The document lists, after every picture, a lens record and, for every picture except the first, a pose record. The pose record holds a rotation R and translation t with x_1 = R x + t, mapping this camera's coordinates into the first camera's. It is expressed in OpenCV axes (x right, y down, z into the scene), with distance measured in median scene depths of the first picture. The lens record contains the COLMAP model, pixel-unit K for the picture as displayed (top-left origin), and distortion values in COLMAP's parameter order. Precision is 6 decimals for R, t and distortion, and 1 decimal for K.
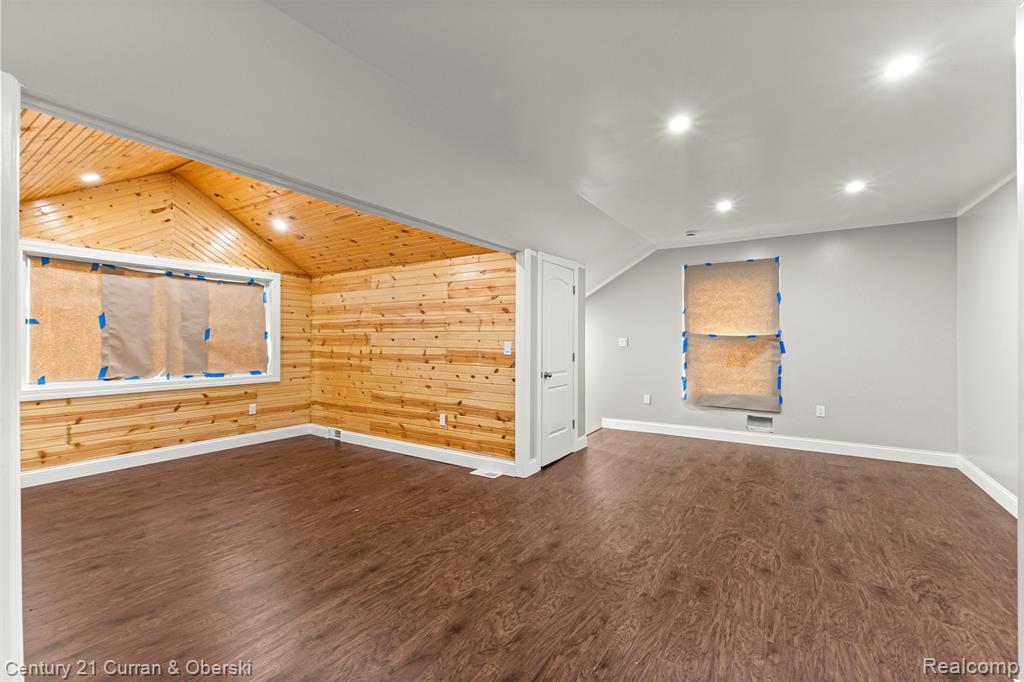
lens RADIAL K [[447.8, 0, 509.9], [0, 447.8, 342.7], [0, 0, 1]] dist [0.022946, 0.000074]
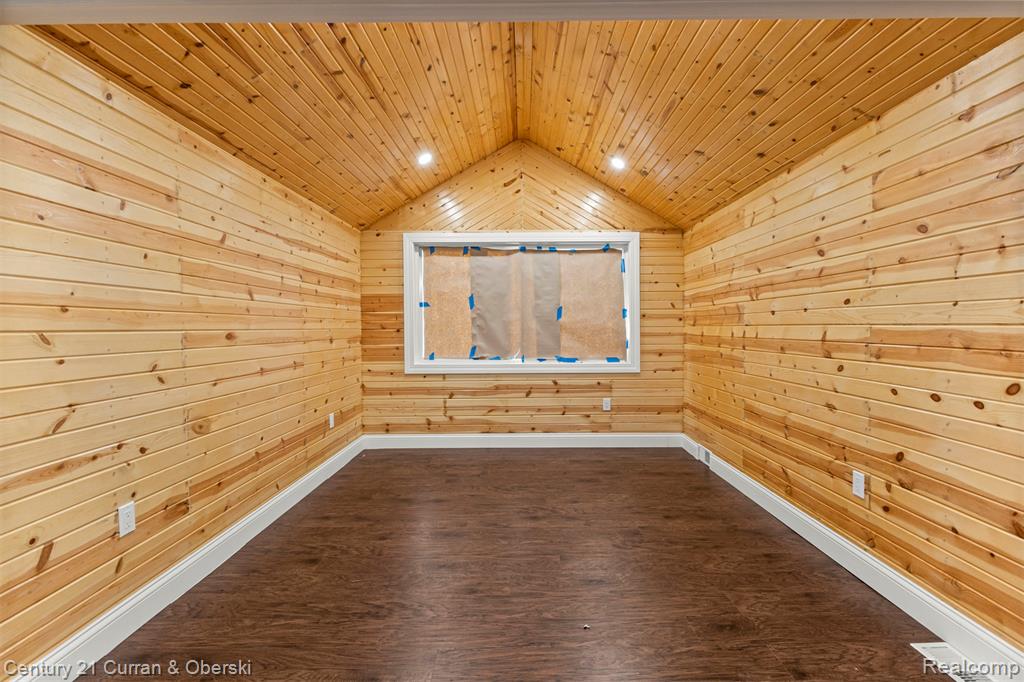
lens RADIAL K [[474.2, 0, 511.5], [0, 474.2, 336.6], [0, 0, 1]] dist [-0.003763, 0.000642]
pose [[0.549706, 0.009331, -0.835306, 0.053469], [0.002159, 0.999918, 0.012591, 0.016321], [0.835355, -0.008725, 0.549641, 0.438560]]
